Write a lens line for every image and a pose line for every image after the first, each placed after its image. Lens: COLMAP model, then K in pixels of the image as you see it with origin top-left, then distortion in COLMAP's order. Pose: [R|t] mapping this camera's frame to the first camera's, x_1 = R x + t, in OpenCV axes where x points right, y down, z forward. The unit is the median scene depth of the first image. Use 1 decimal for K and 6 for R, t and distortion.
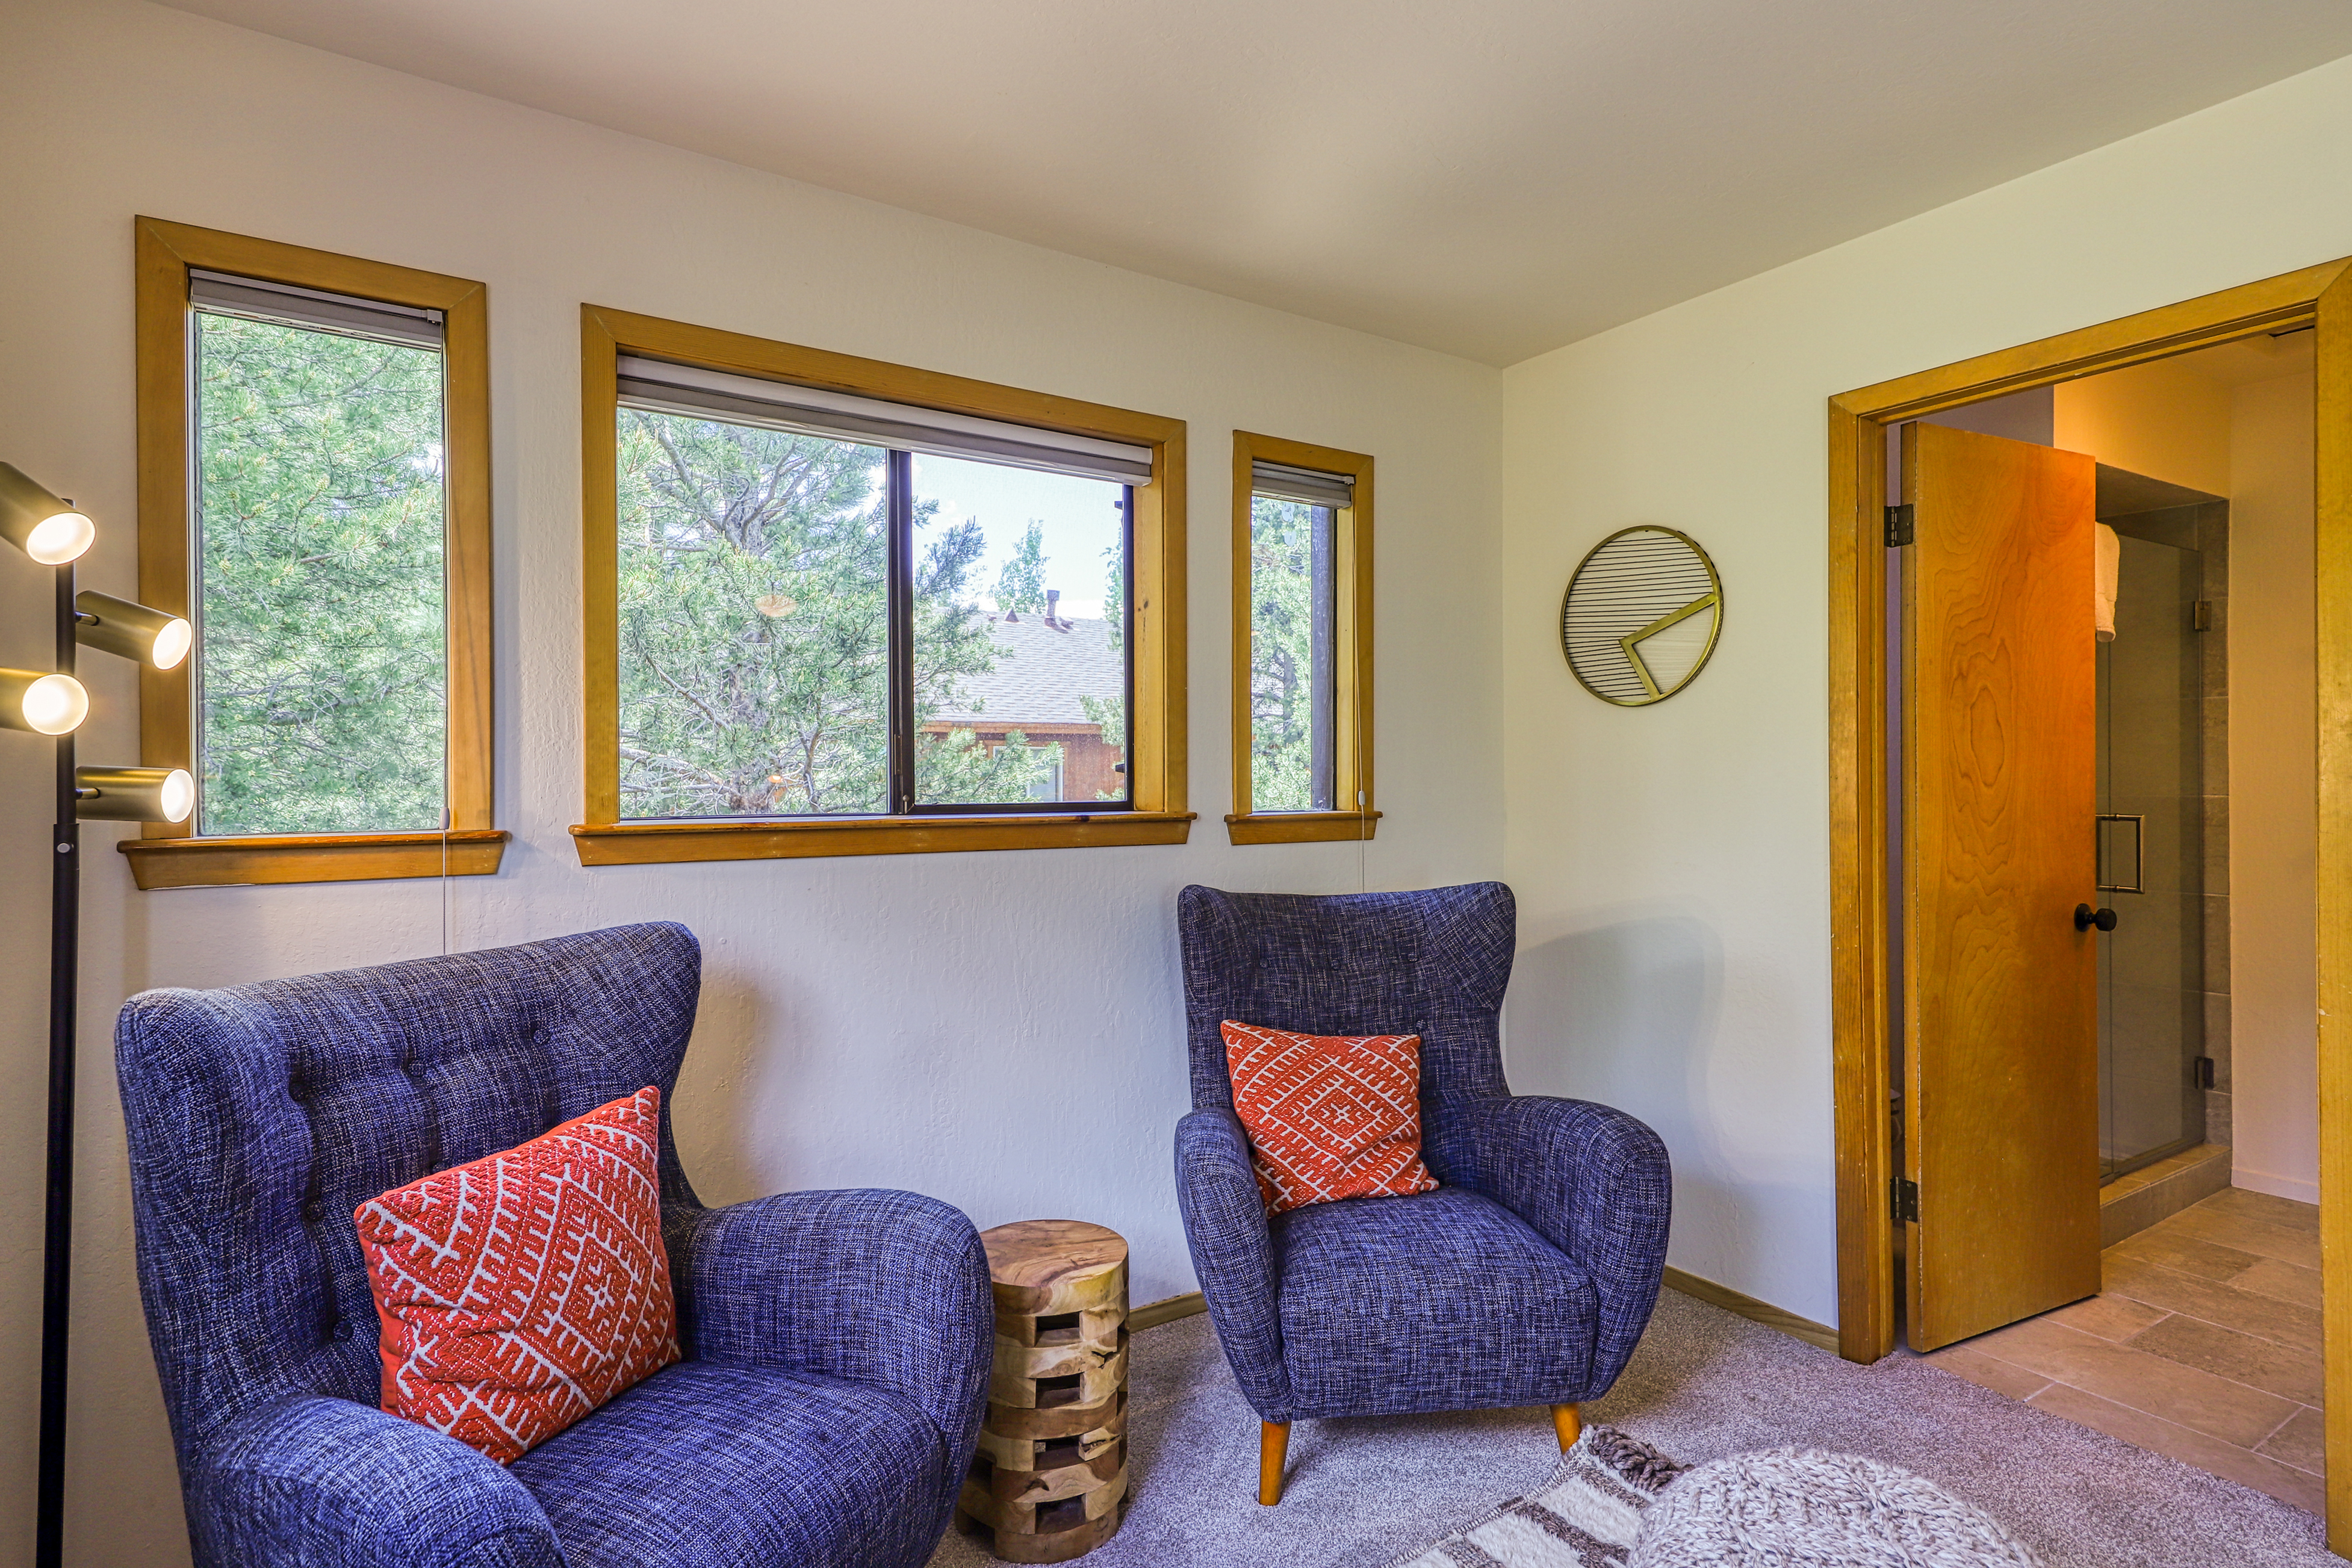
lens RADIAL K [[1222.0, 0, 1165.4], [0, 1222.0, 759.8], [0, 0, 1]] dist [0.017174, -0.001585]
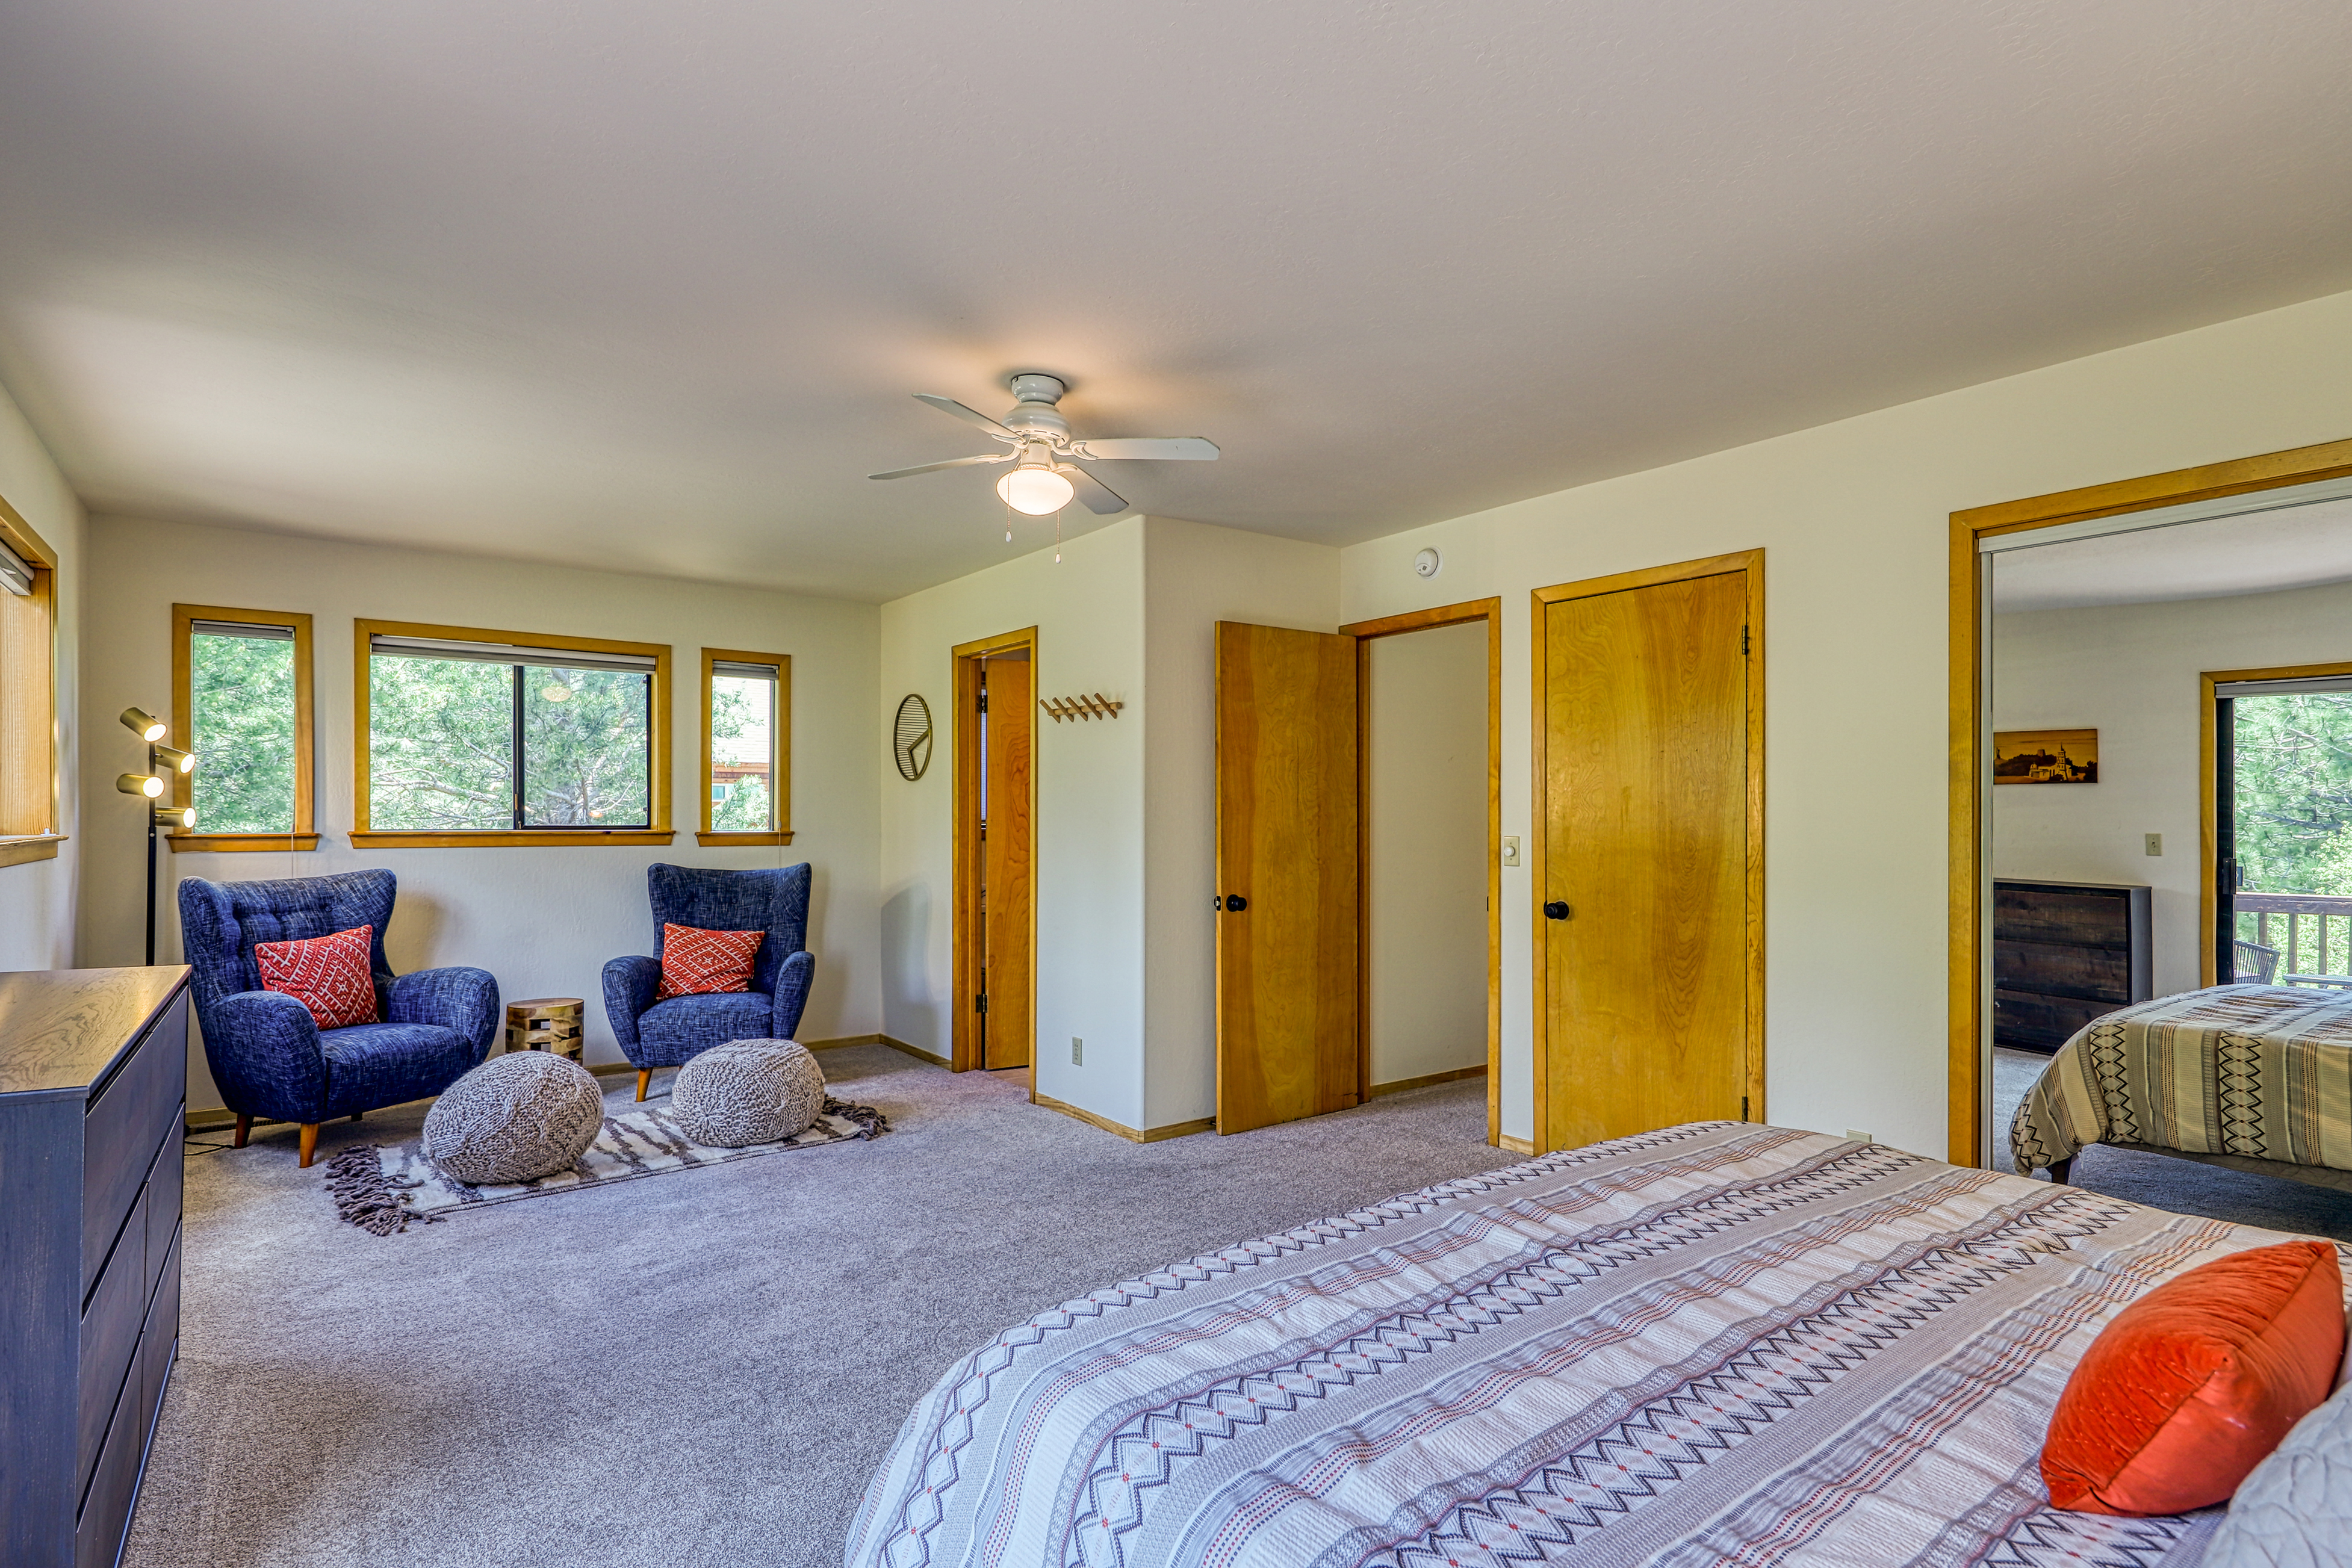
lens RADIAL K [[1222.0, 0, 1187.1], [0, 1222.0, 806.4], [0, 0, 1]] dist [0.017174, -0.001585]
pose [[0.998099, 0.008050, 0.061104, 1.060384], [-0.008631, 0.999920, 0.009249, -0.034924], [-0.061024, -0.009759, 0.998089, -1.592735]]
